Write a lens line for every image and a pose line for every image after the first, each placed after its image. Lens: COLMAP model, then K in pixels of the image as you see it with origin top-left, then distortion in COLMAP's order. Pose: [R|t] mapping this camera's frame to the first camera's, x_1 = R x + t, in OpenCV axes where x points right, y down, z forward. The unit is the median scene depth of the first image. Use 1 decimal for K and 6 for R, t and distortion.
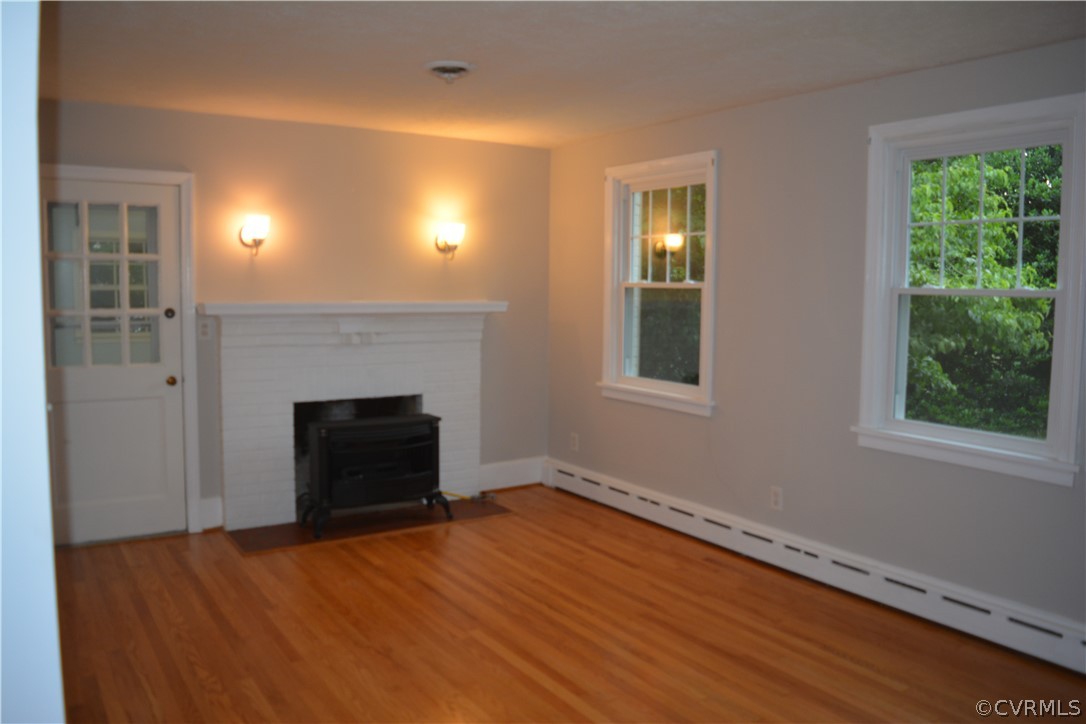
lens RADIAL K [[860.9, 0, 549.4], [0, 860.9, 349.8], [0, 0, 1]] dist [-0.080700, 0.013035]
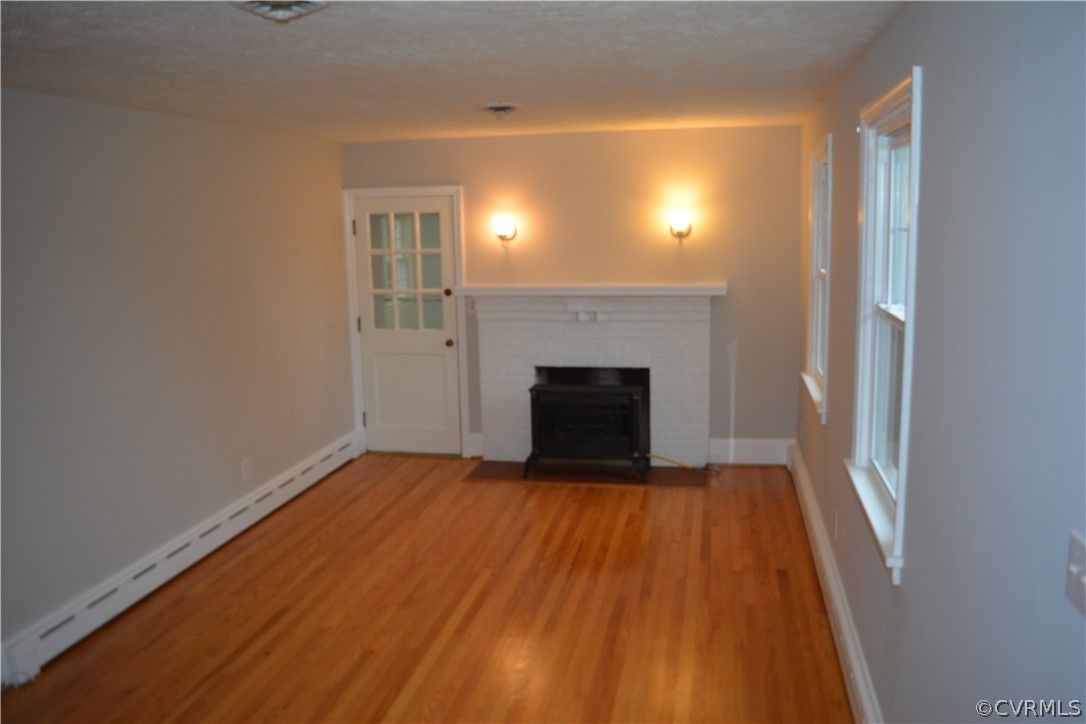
lens RADIAL K [[860.9, 0, 549.4], [0, 860.9, 349.8], [0, 0, 1]] dist [-0.080700, 0.013035]
pose [[0.716492, 0.080094, -0.692982, 0.598842], [-0.025760, 0.995747, 0.088453, -0.075110], [0.697120, -0.045525, 0.715508, 0.134548]]
